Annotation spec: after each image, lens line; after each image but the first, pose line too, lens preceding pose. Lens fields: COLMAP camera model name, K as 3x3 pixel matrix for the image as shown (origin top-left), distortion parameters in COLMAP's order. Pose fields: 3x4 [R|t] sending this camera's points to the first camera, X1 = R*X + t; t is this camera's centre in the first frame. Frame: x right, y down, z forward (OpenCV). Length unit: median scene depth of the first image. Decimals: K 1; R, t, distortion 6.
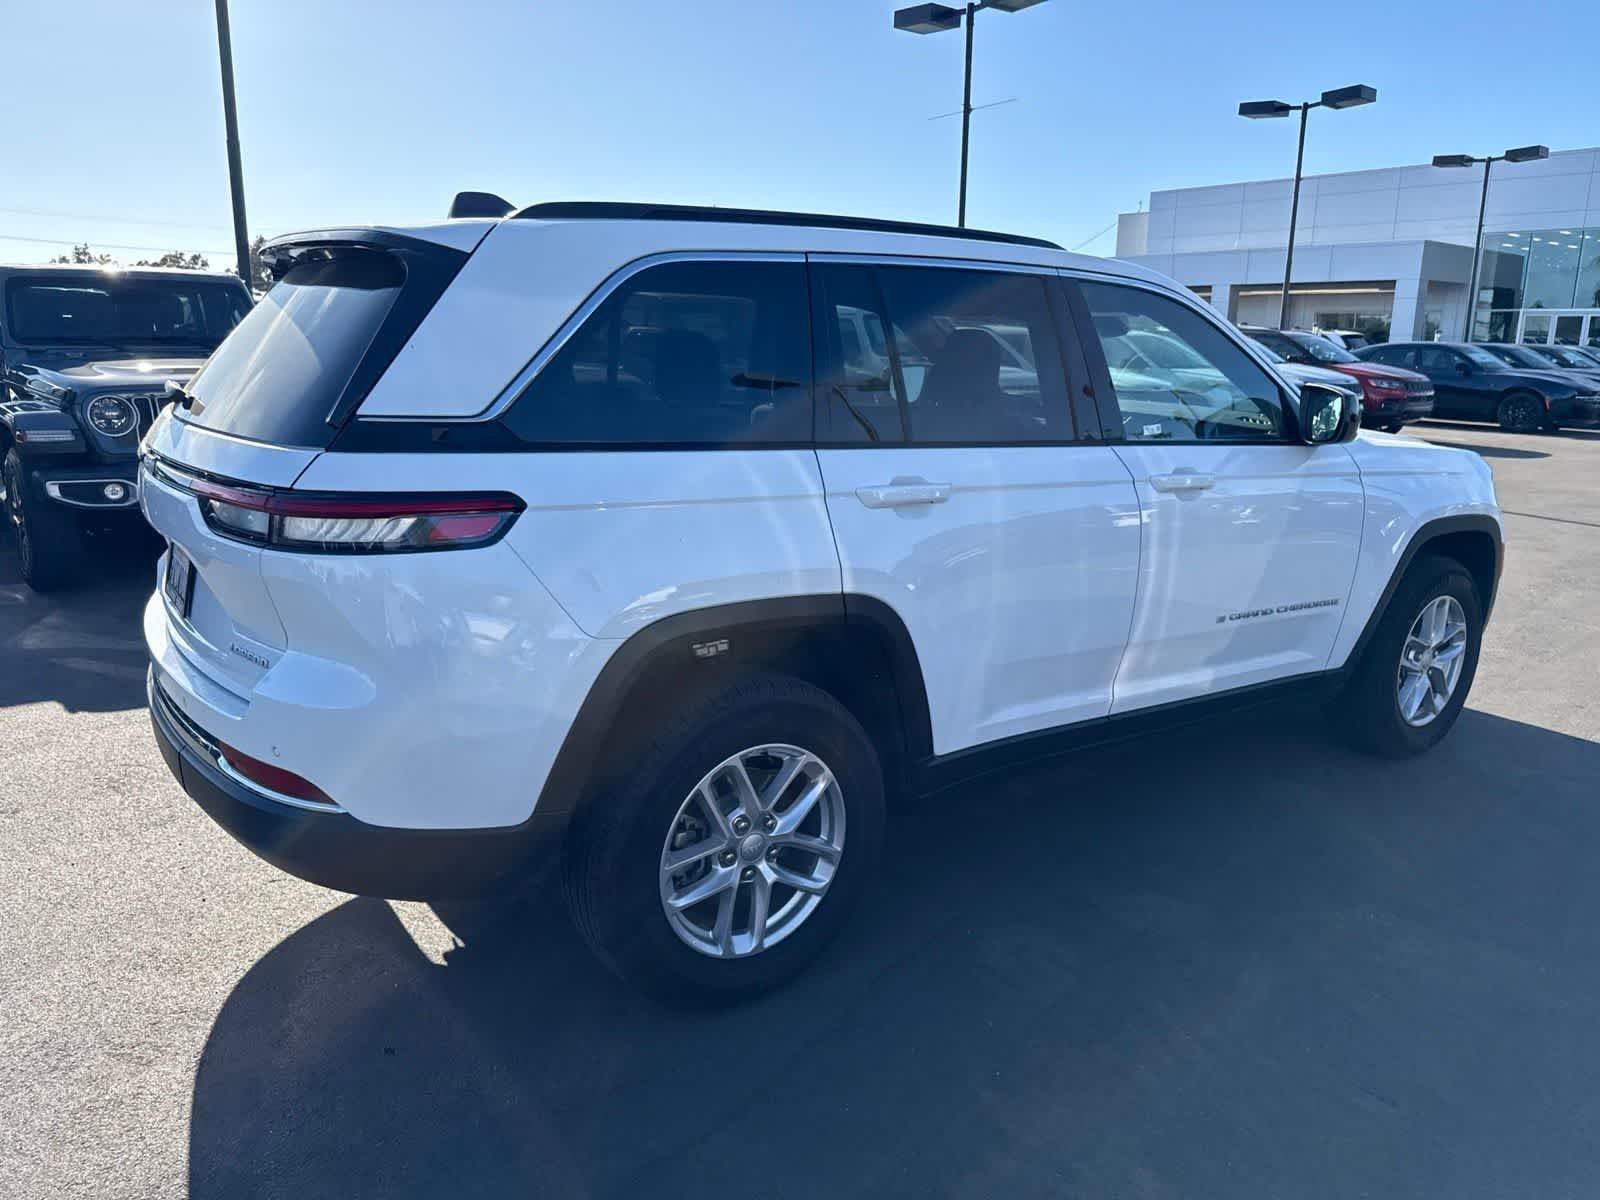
lens RADIAL K [[1146.2, 0, 813.8], [0, 1146.2, 597.4], [0, 0, 1]] dist [0.031297, -0.036053]
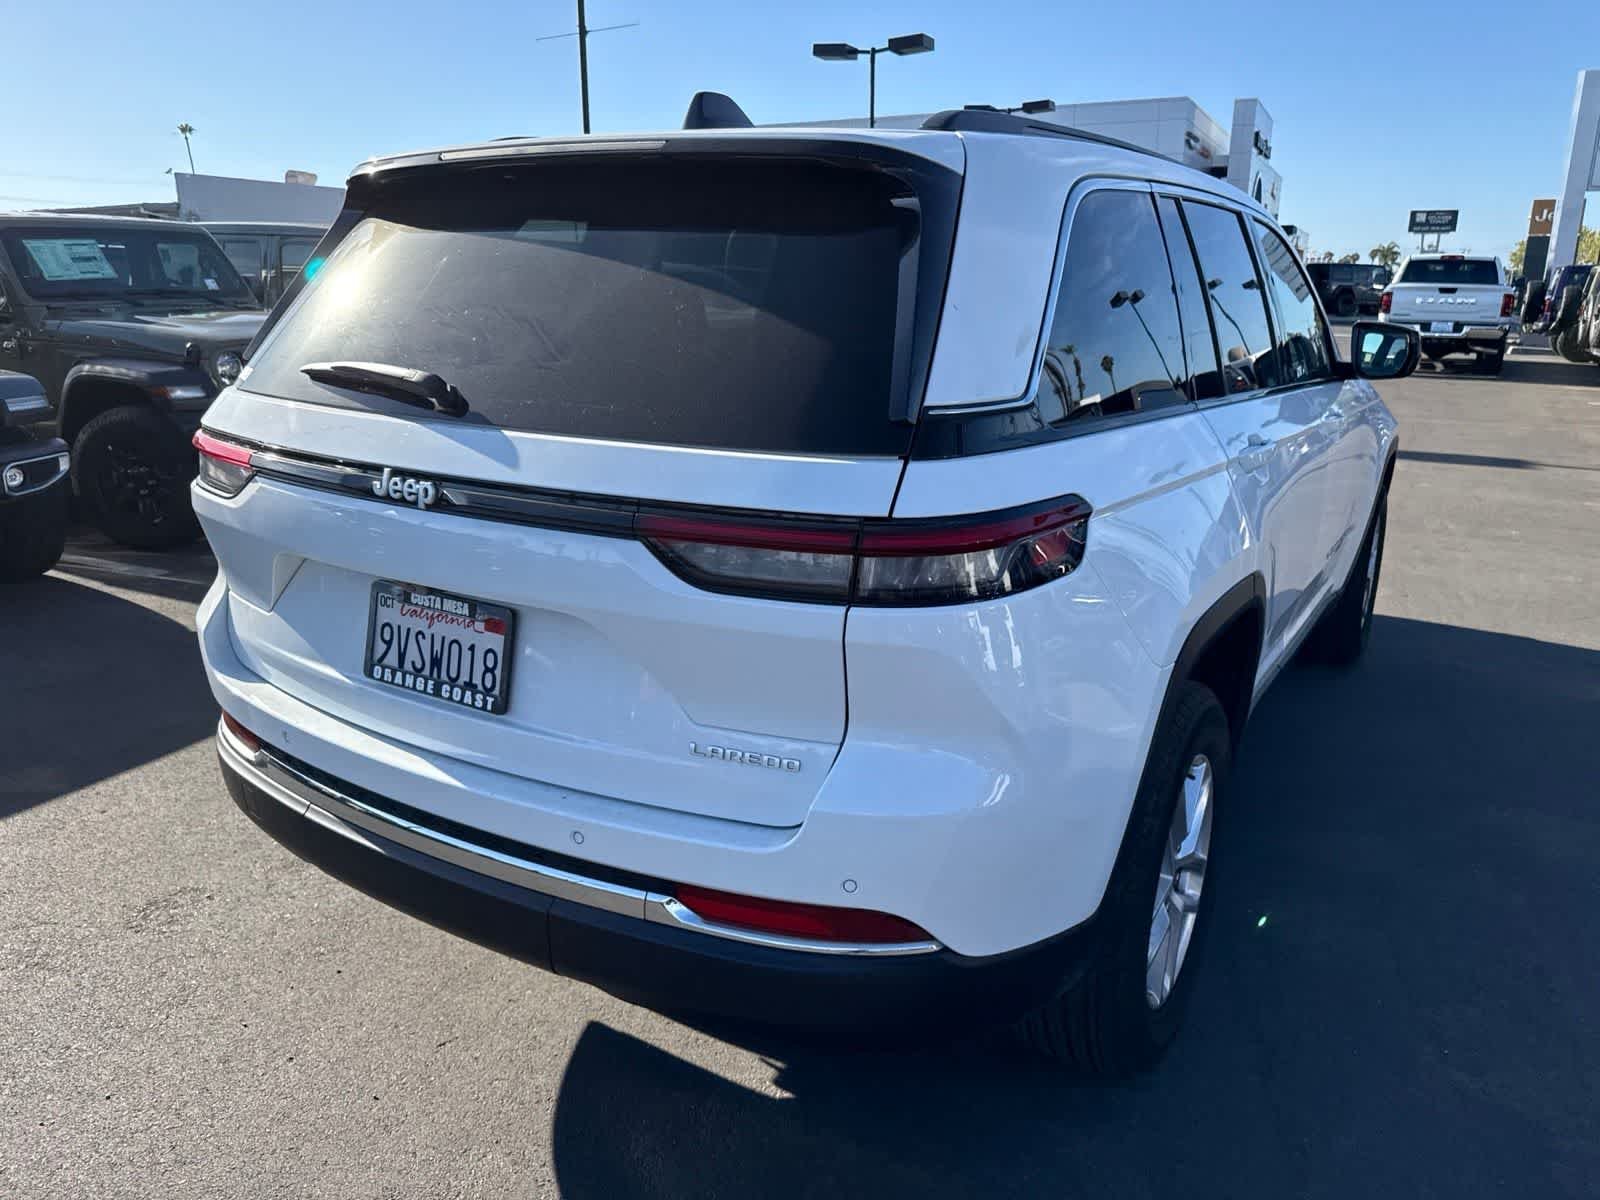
lens RADIAL K [[1149.0, 0, 807.6], [0, 1149.0, 598.7], [0, 0, 1]] dist [0.017230, -0.016016]
pose [[0.922344, -0.114008, 0.369166, -0.517677], [0.094827, 0.993047, 0.069757, -0.067510], [-0.374551, -0.029333, 0.926742, 0.254437]]
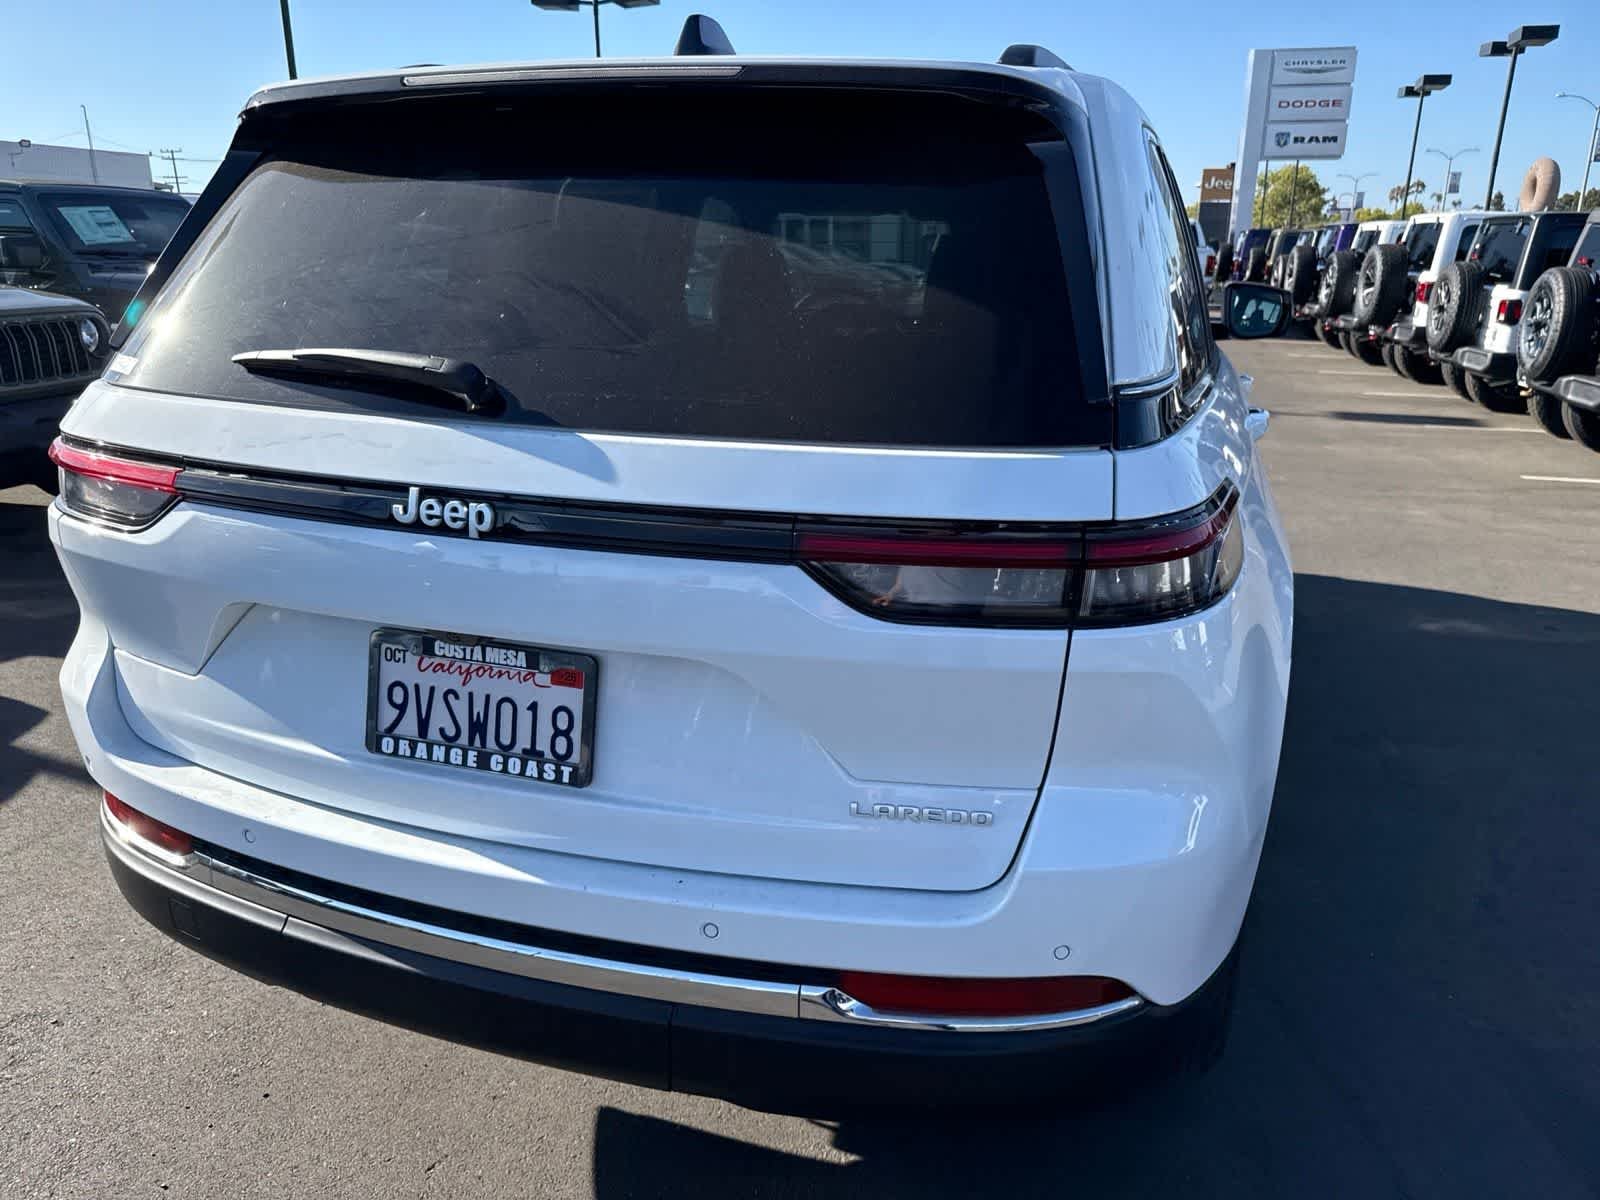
lens RADIAL K [[1138.0, 0, 805.6], [0, 1138.0, 600.5], [0, 0, 1]] dist [0.037287, -0.028363]
pose [[0.806685, -0.188412, 0.560143, -0.622346], [0.140080, 0.981767, 0.128497, -0.103795], [-0.574141, -0.025192, 0.818369, 0.416659]]
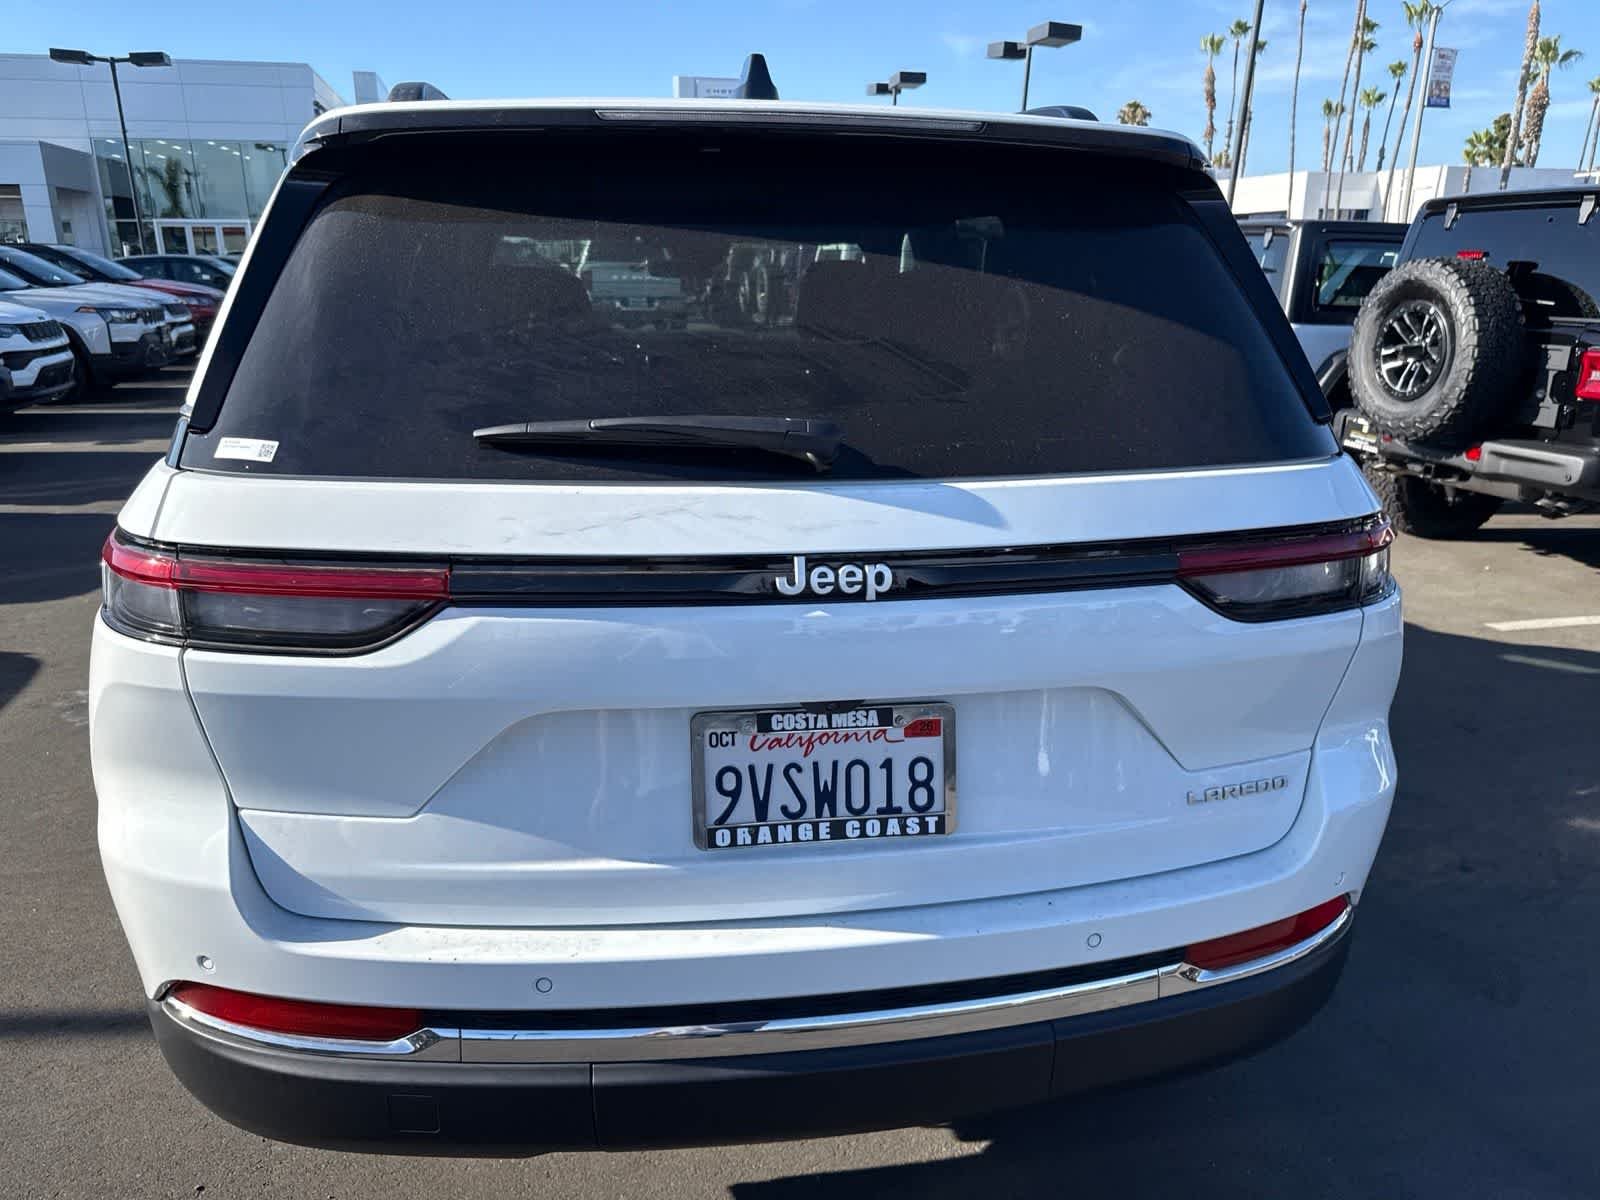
lens RADIAL K [[1138.8, 0, 780.9], [0, 1138.8, 598.3], [0, 0, 1]] dist [0.074960, -0.070772]
pose [[0.463885, -0.269719, 0.843838, -0.844460], [0.207462, 0.959113, 0.192516, -0.176723], [-0.861261, 0.085759, 0.500874, 0.656682]]
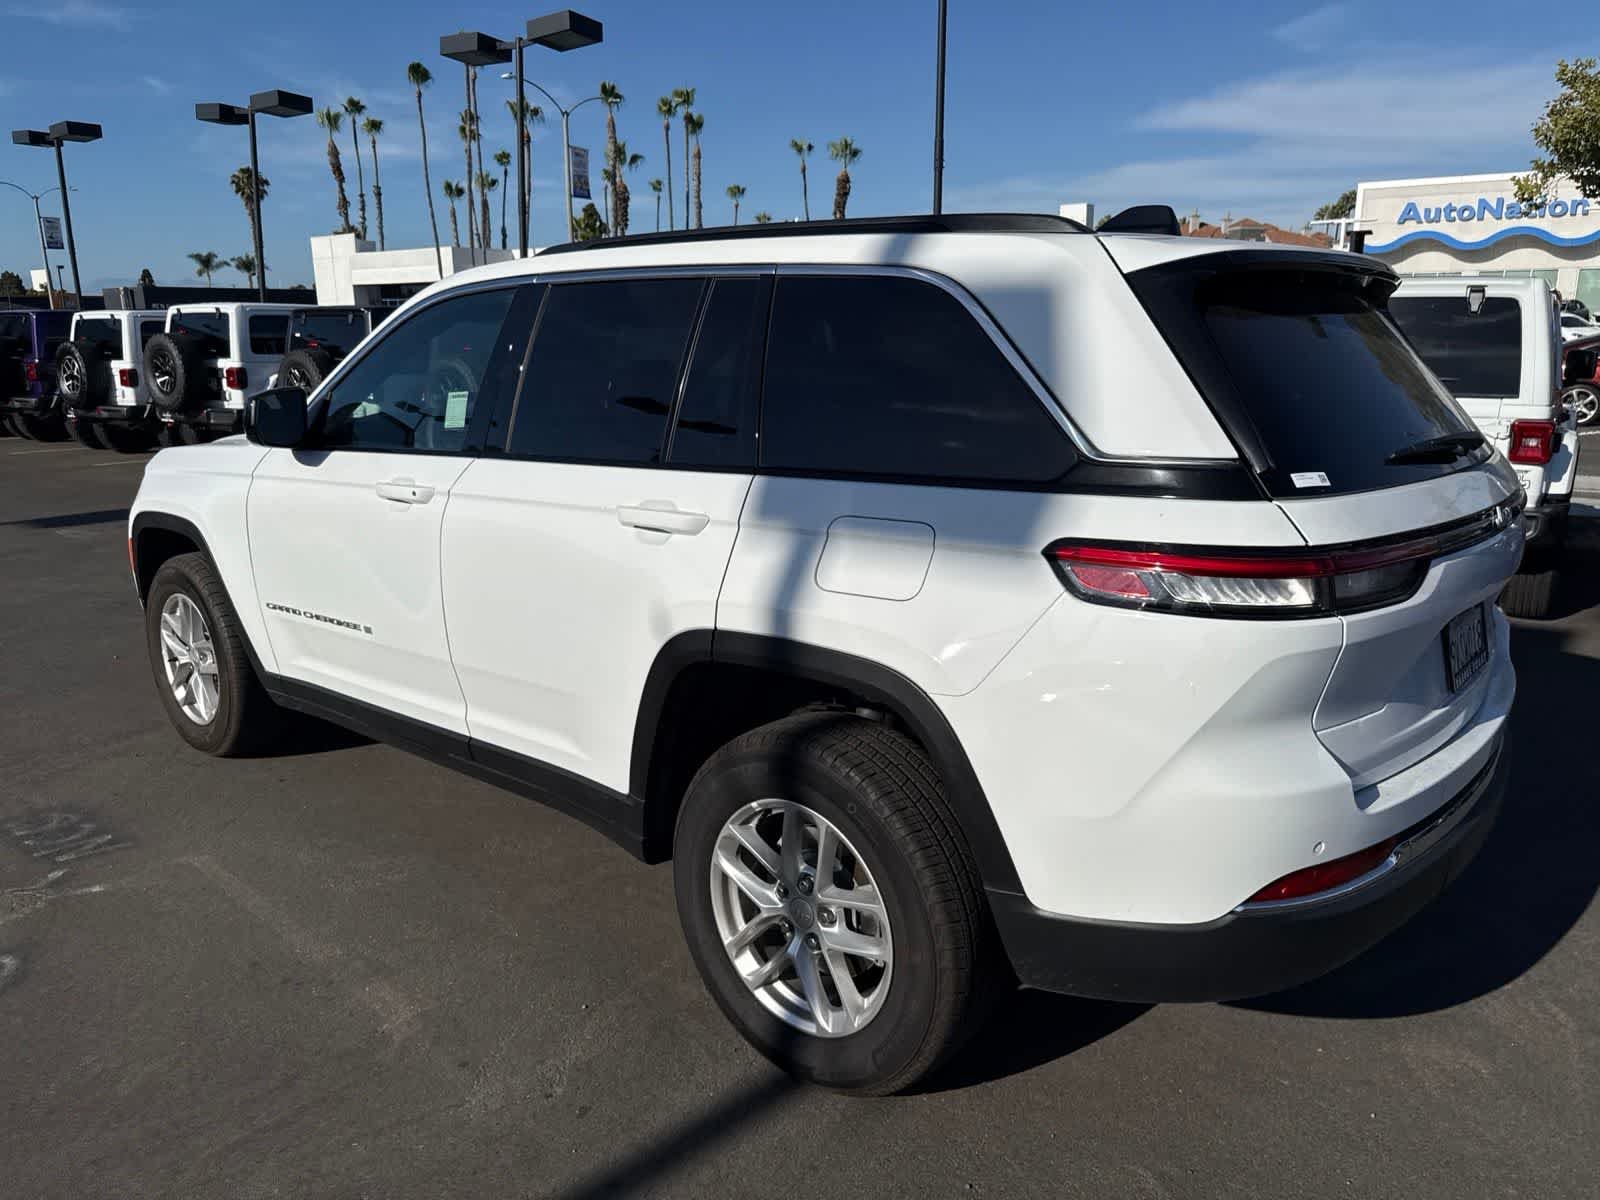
lens RADIAL K [[1180.5, 0, 758.5], [0, 1180.5, 600.4], [0, 0, 1]] dist [0.031156, -0.029594]
pose [[-0.207510, -0.242453, 0.947711, -1.125262], [0.228679, 0.929933, 0.287976, -0.381059], [-0.951129, 0.276480, -0.137526, 1.426071]]
